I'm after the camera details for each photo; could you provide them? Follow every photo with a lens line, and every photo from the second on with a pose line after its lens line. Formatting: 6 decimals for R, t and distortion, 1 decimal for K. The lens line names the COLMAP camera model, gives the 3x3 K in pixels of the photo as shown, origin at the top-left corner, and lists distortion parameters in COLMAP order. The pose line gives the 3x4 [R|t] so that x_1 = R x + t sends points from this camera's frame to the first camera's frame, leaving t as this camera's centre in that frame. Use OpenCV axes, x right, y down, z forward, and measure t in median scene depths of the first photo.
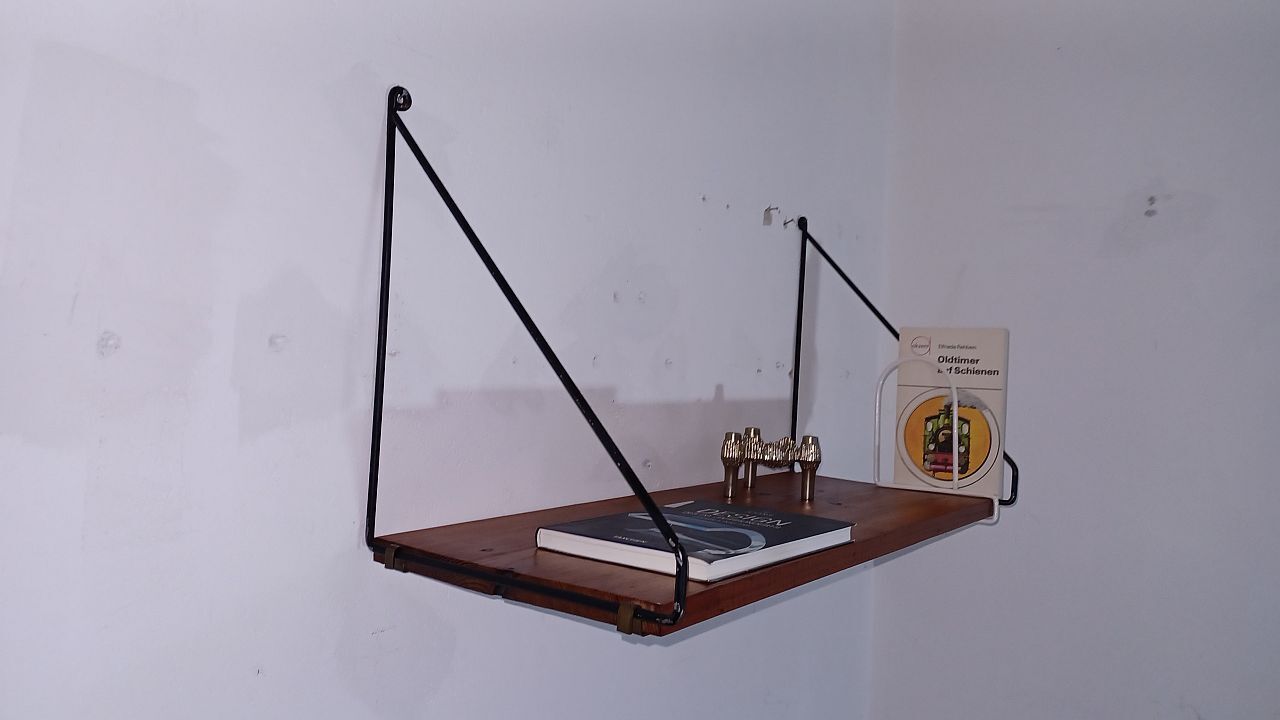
lens RADIAL K [[989.7, 0, 640.0], [0, 989.7, 360.0], [0, 0, 1]] dist [0.083804, -0.111881]
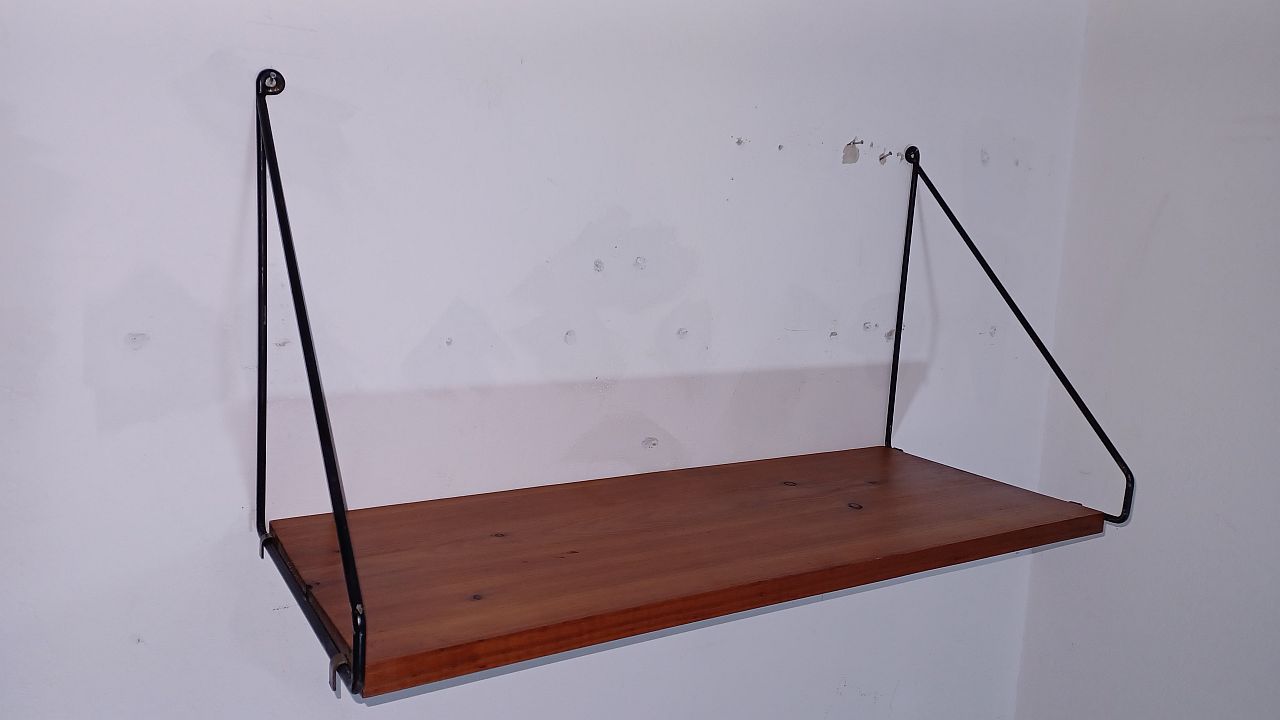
lens RADIAL K [[989.7, 0, 640.0], [0, 989.7, 360.0], [0, 0, 1]] dist [0.083804, -0.111881]
pose [[0.926855, 0.056324, -0.371169, 0.305853], [-0.009037, 0.991742, 0.127928, -0.081213], [0.375310, -0.115216, 0.919711, 0.141920]]
